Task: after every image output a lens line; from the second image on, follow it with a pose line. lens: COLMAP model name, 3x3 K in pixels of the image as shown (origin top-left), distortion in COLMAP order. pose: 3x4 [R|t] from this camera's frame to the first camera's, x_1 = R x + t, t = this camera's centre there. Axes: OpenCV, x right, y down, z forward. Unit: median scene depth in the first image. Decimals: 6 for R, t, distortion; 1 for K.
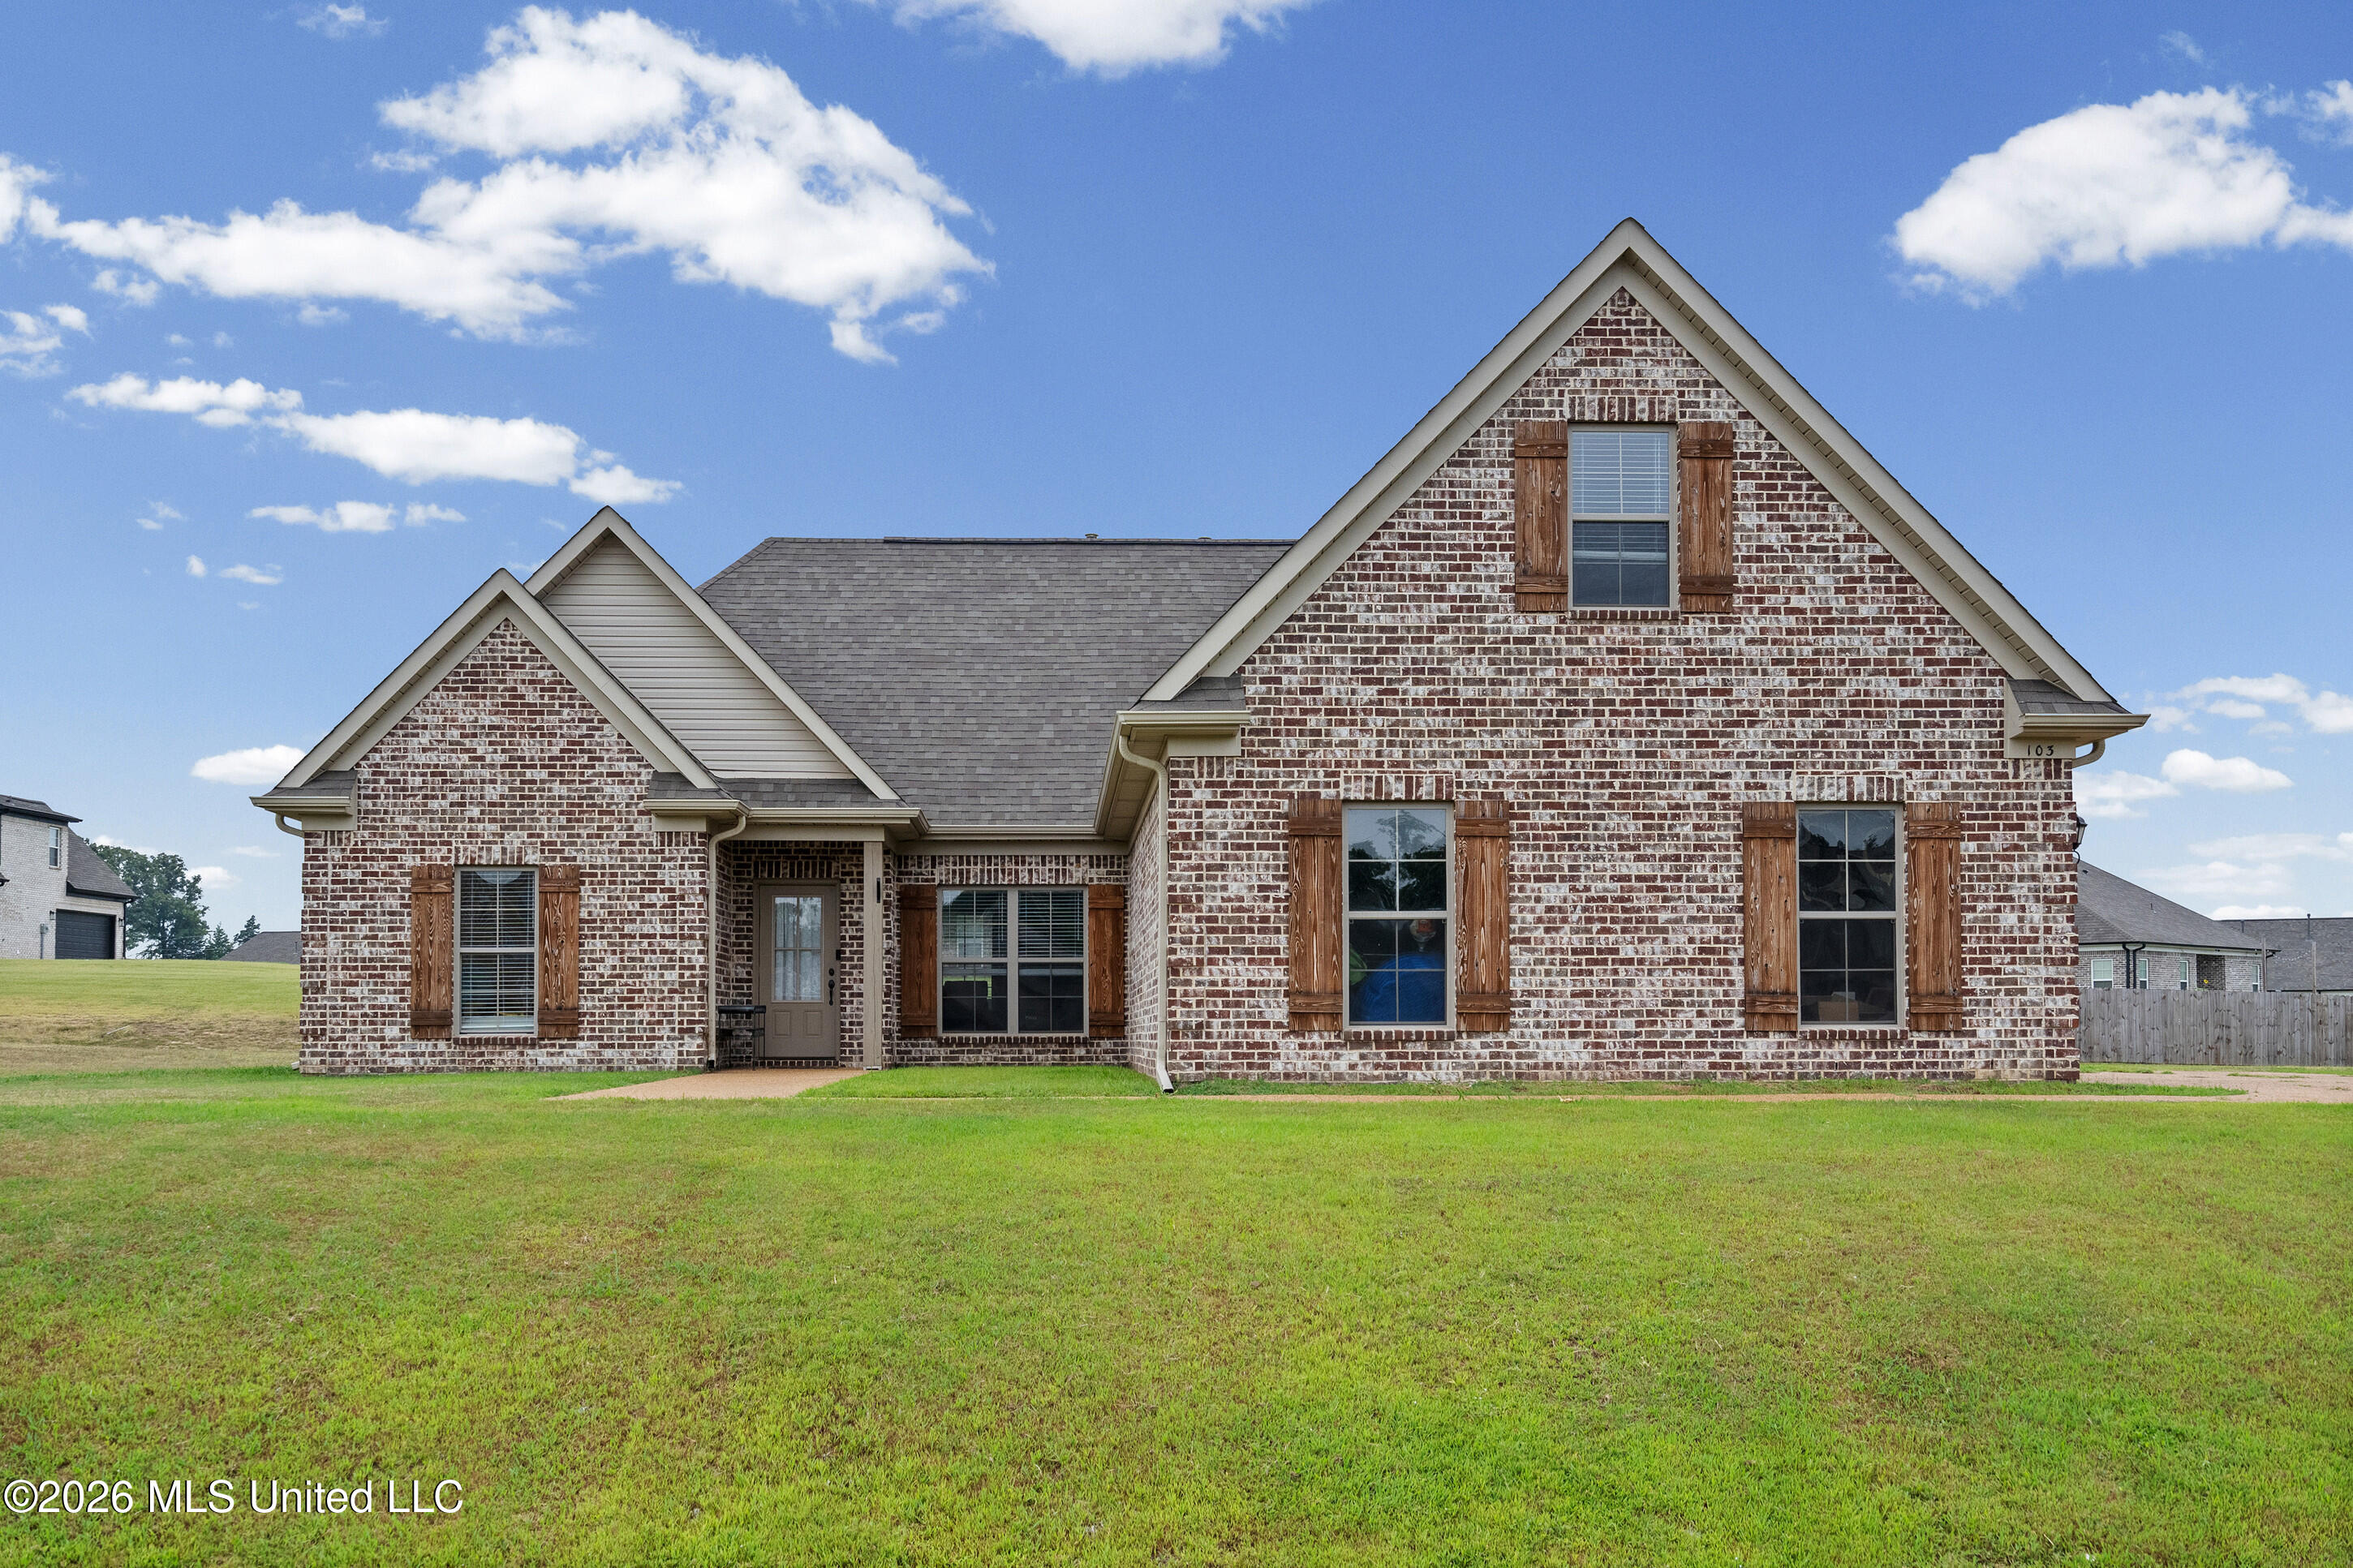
lens RADIAL K [[2385.8, 0, 1176.5], [0, 2385.8, 784.0], [0, 0, 1]] dist [0.000208, 0.004986]
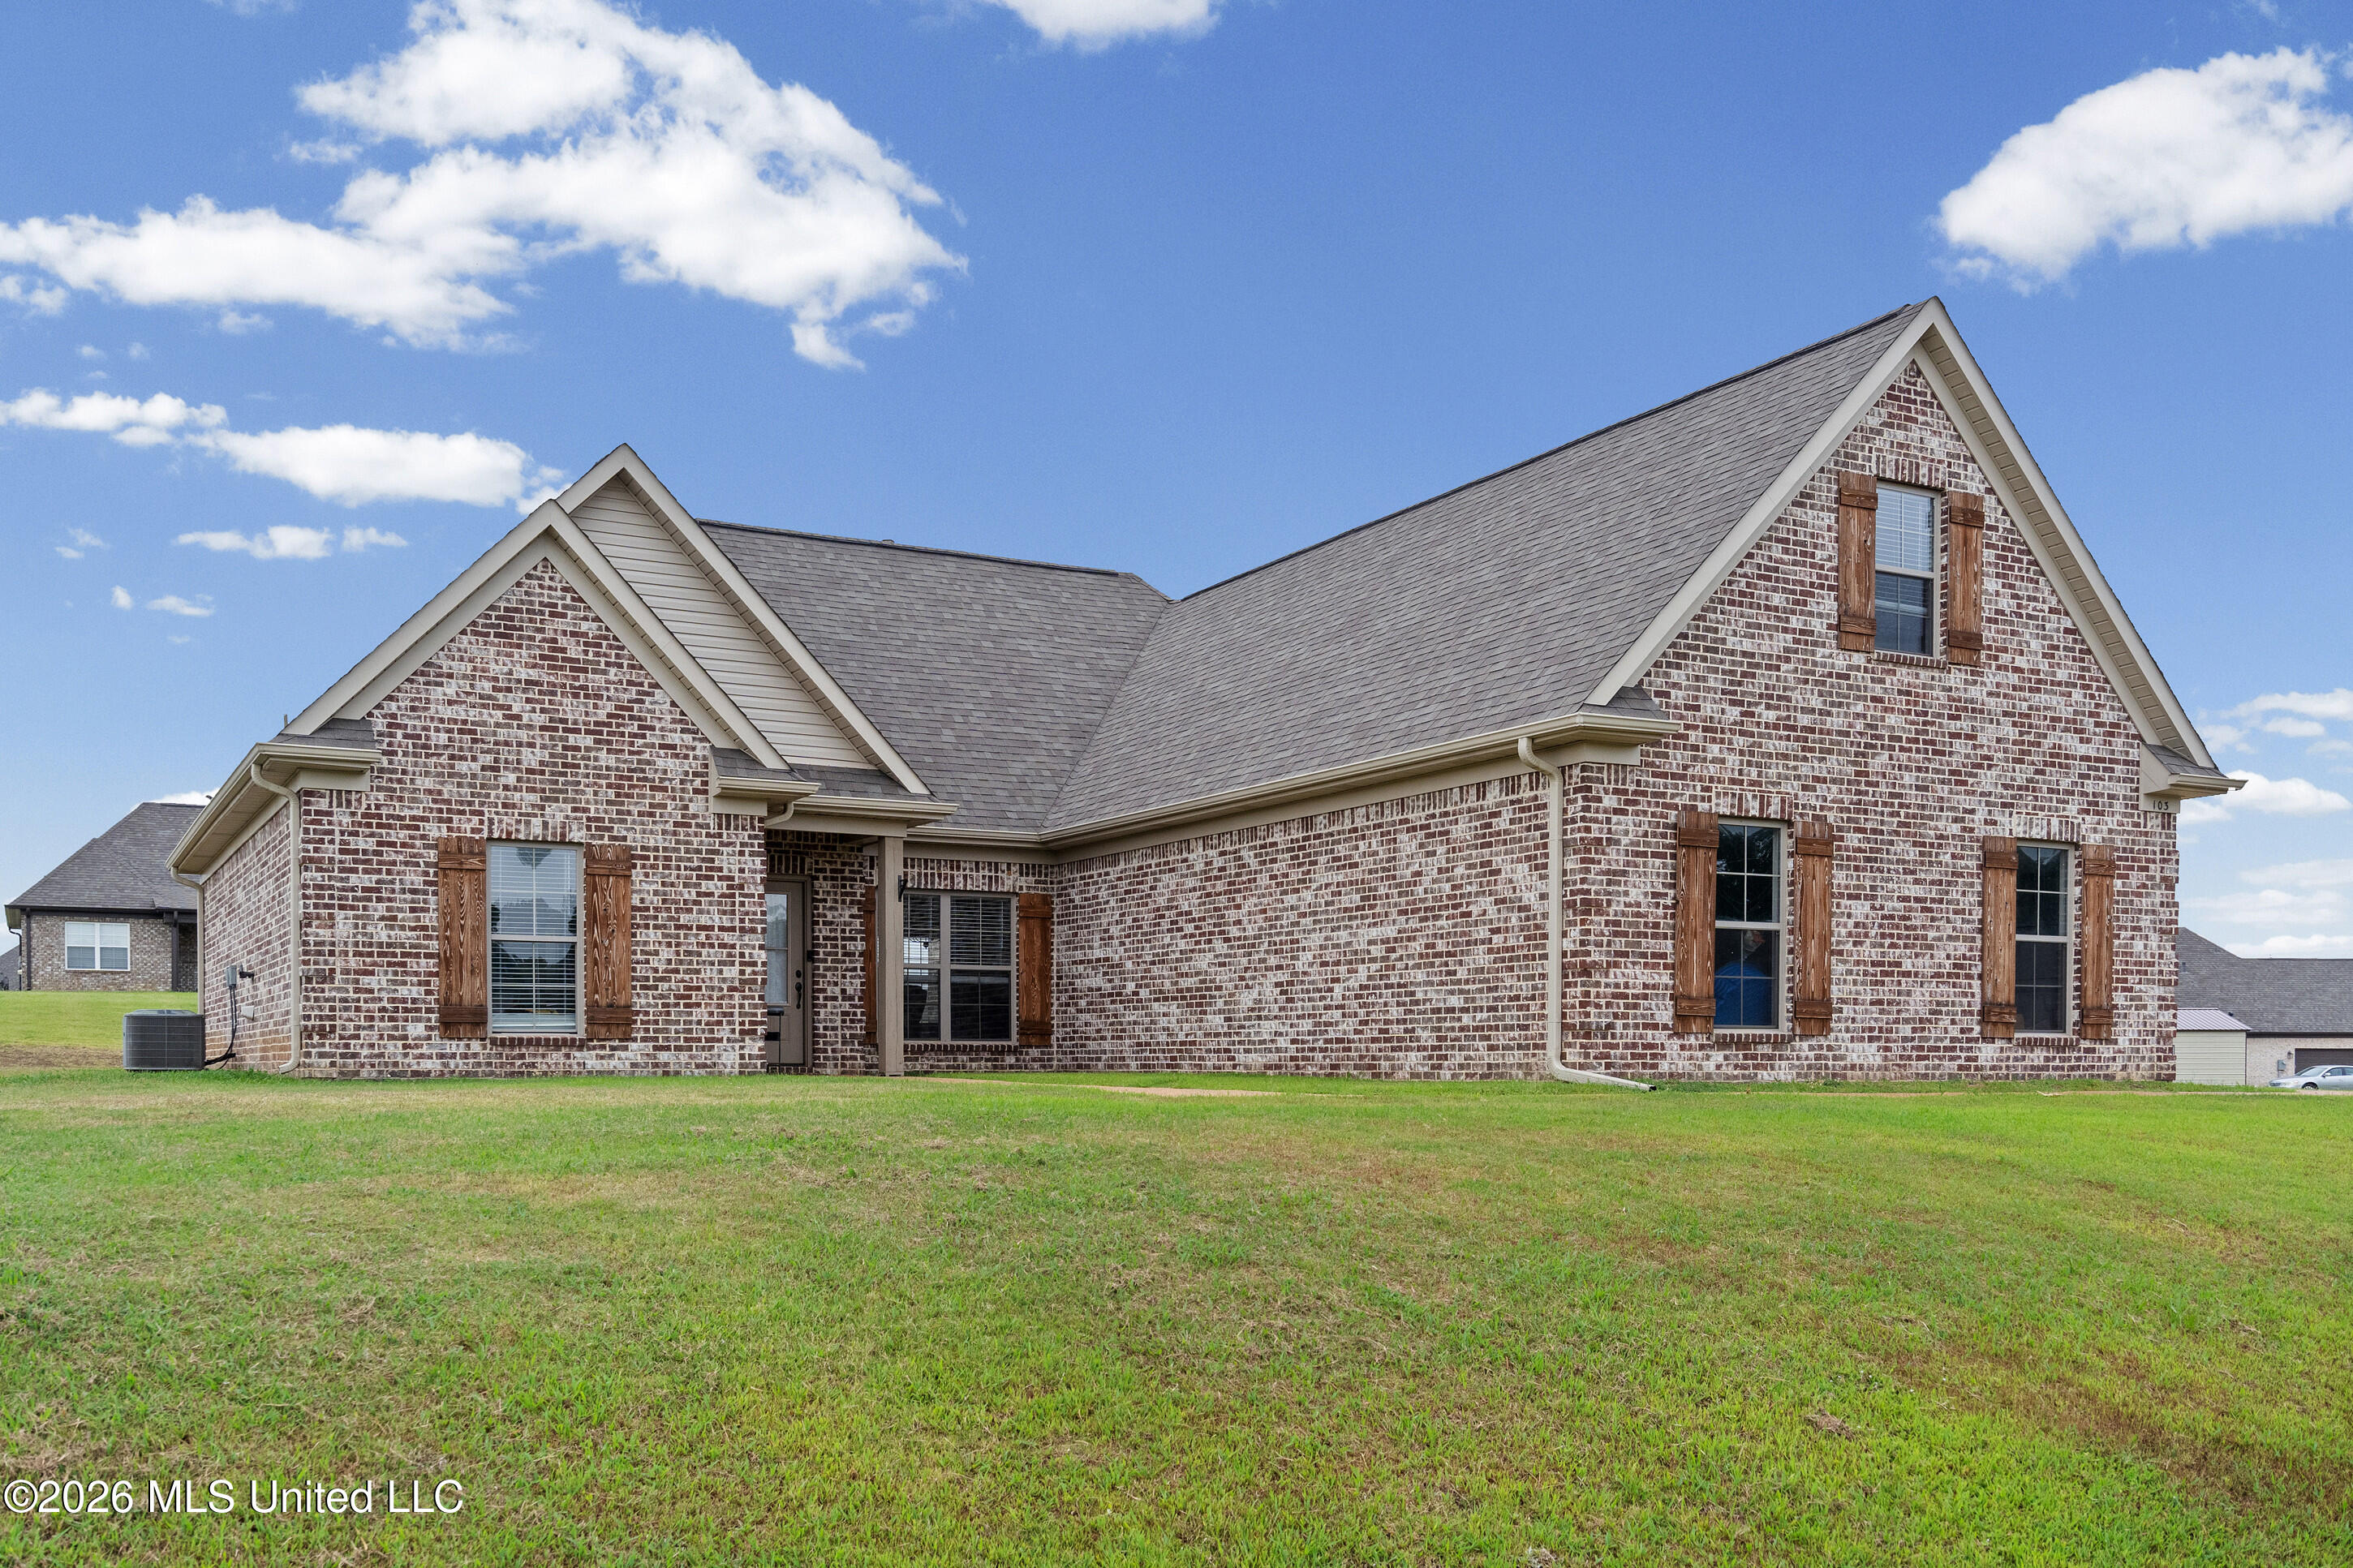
lens RADIAL K [[2140.7, 0, 1176.4], [0, 2140.7, 971.3], [0, 0, 1]] dist [0.004102, -0.000032]
pose [[0.898316, 0.023589, 0.438717, -0.546324], [-0.050538, 0.997477, 0.049848, 0.040070], [-0.436435, -0.066951, 0.897242, 0.250514]]
